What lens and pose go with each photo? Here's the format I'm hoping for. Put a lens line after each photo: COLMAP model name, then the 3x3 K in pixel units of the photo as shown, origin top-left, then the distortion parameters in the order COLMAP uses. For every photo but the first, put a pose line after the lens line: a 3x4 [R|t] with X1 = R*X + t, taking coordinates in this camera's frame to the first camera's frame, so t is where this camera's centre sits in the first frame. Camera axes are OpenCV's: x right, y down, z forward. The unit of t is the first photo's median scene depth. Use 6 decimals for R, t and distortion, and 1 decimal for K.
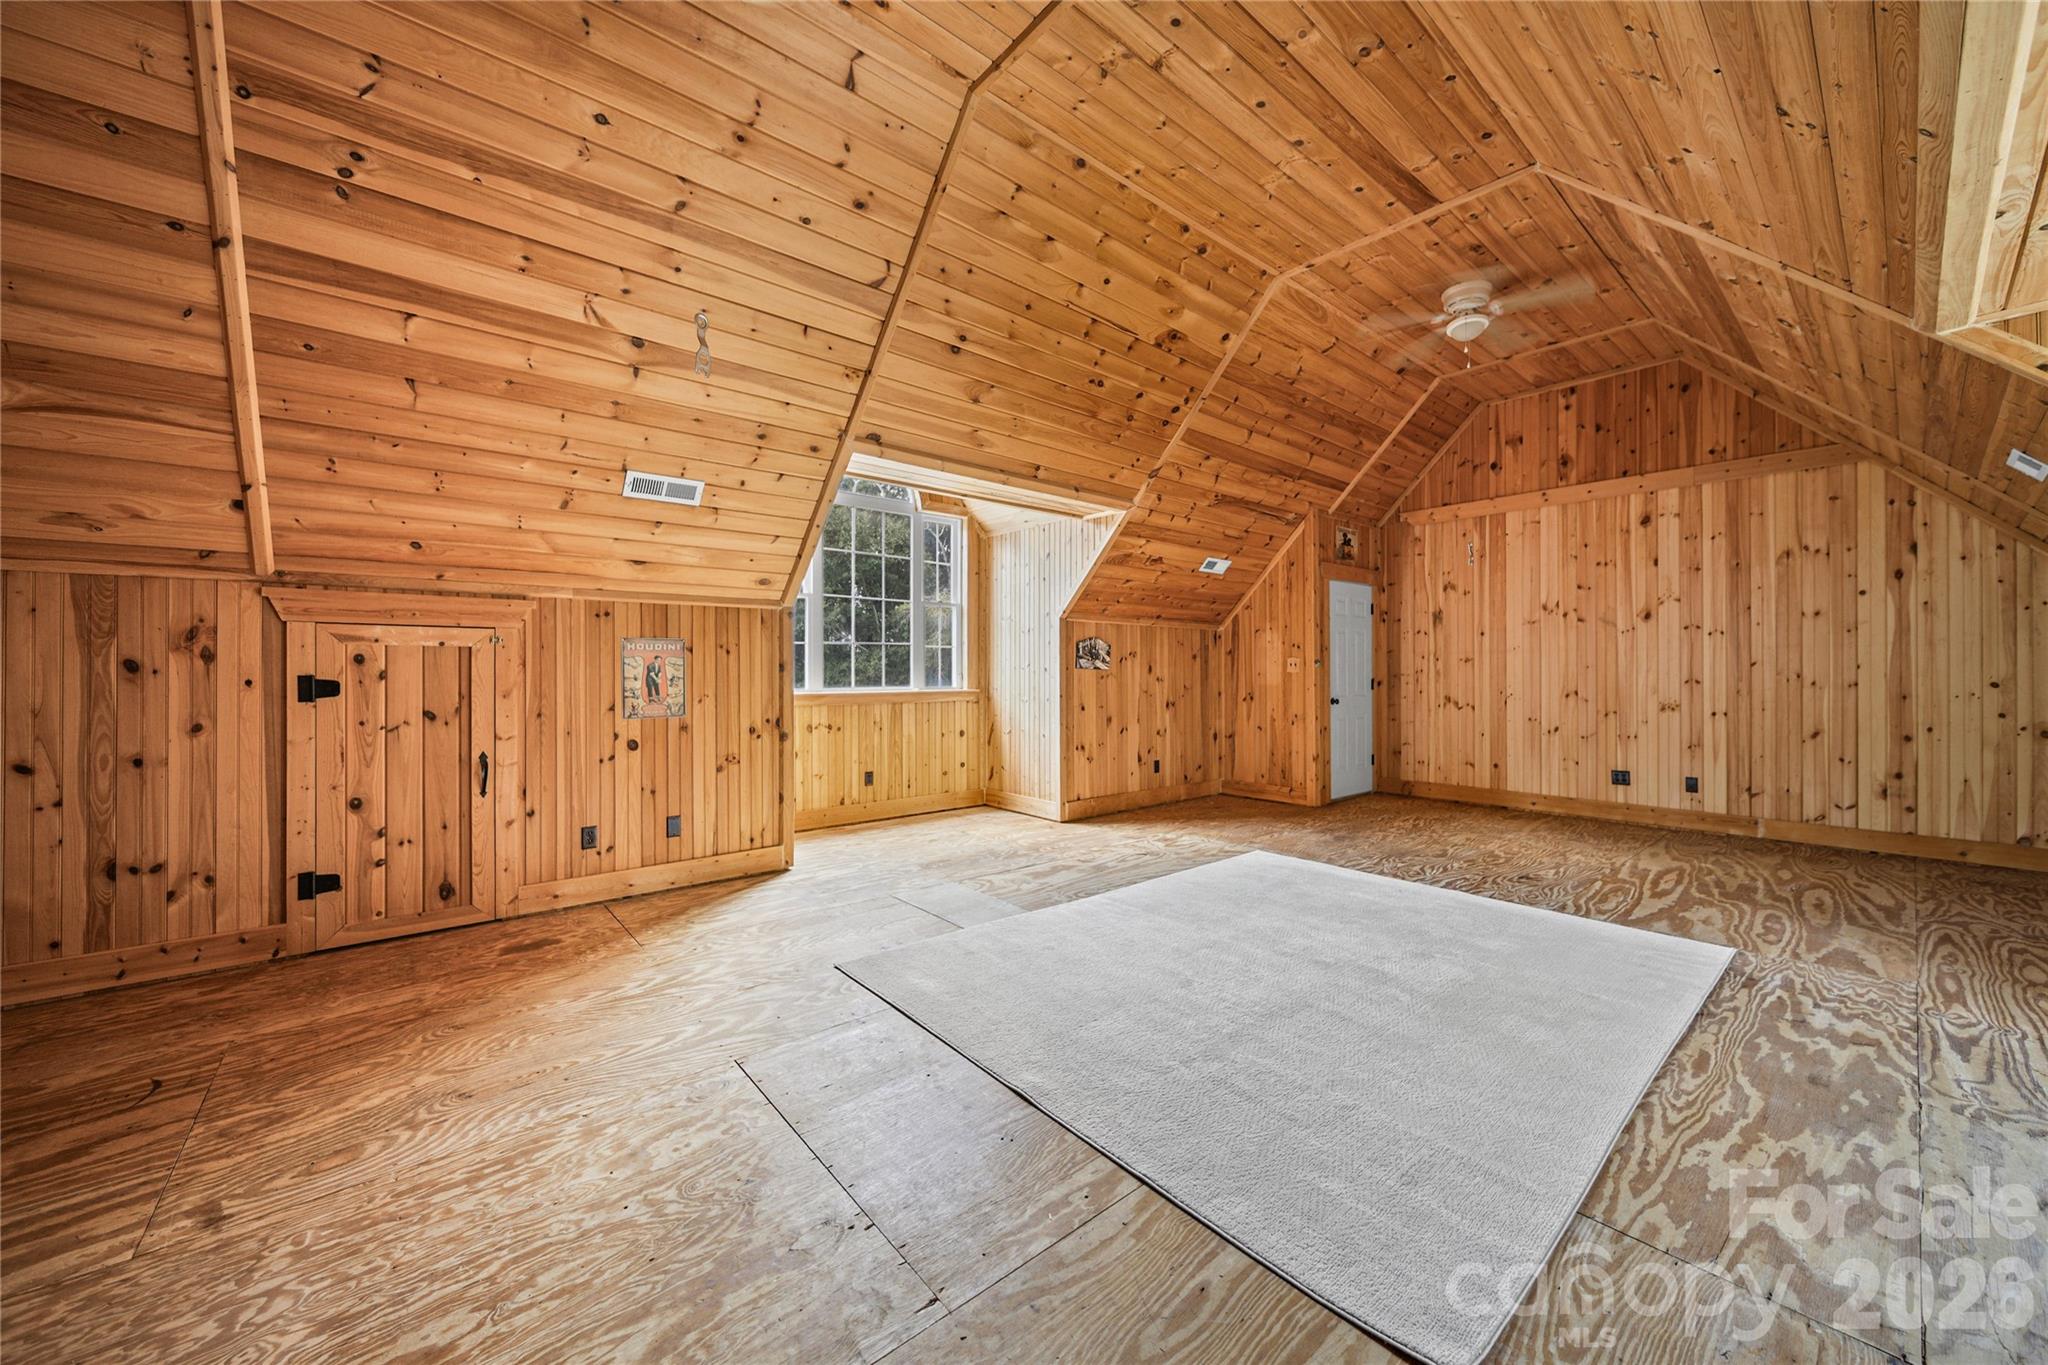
lens RADIAL K [[741.8, 0, 1038.2], [0, 741.8, 673.4], [0, 0, 1]] dist [-0.000397, -0.000485]
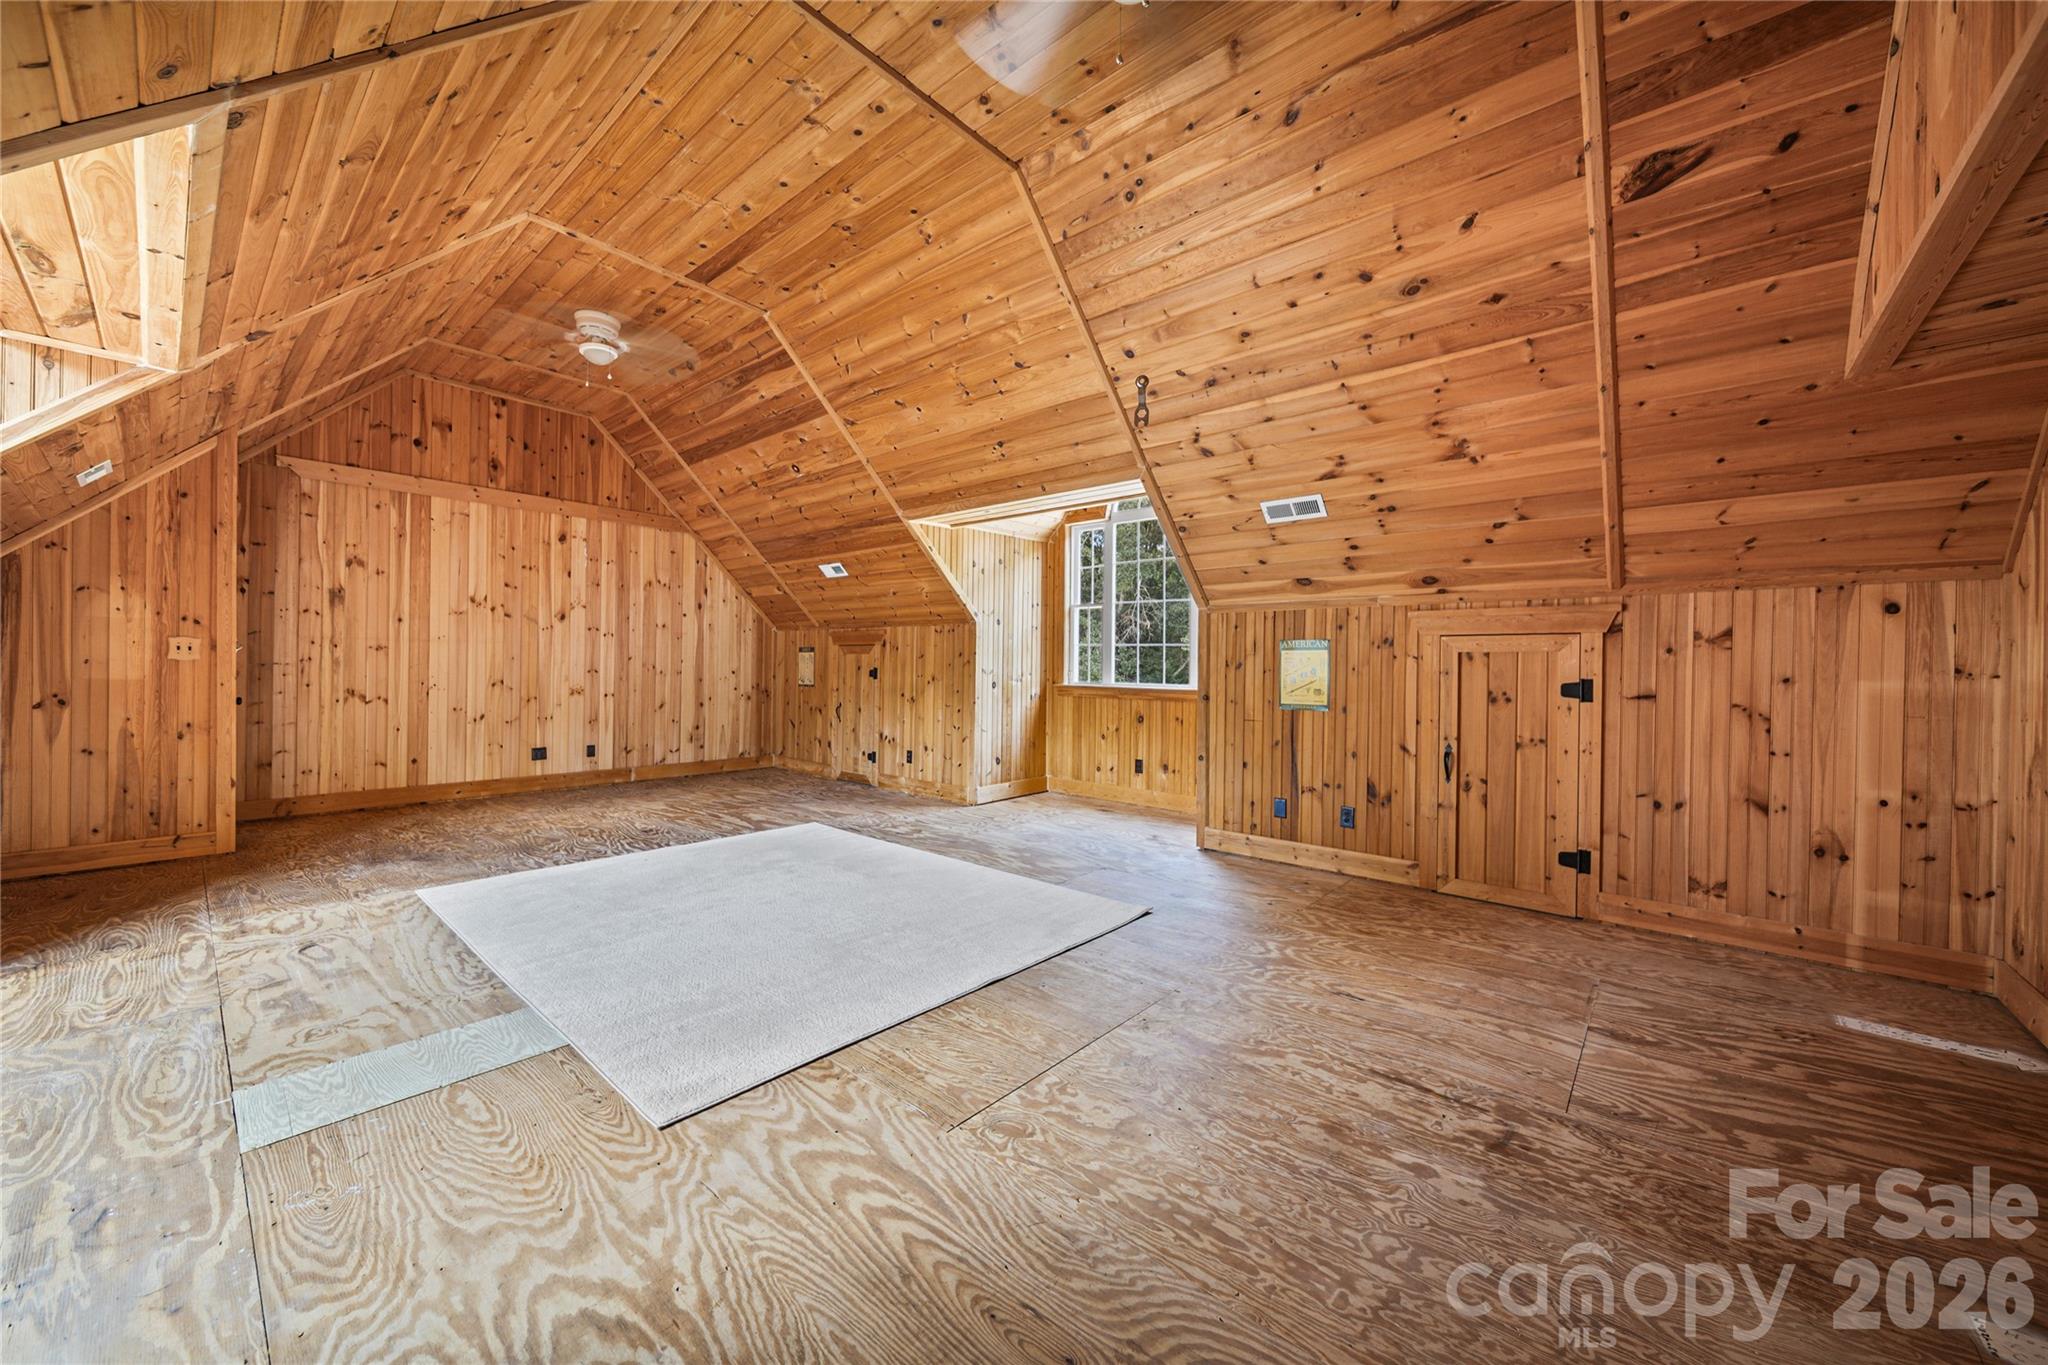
lens RADIAL K [[741.8, 0, 1039.8], [0, 741.8, 673.4], [0, 0, 1]] dist [-0.000397, -0.000485]
pose [[-0.148432, -0.007638, 0.988893, -0.488508], [-0.009454, 0.999935, 0.006304, -0.000405], [-0.988877, -0.008413, -0.148495, 0.401240]]
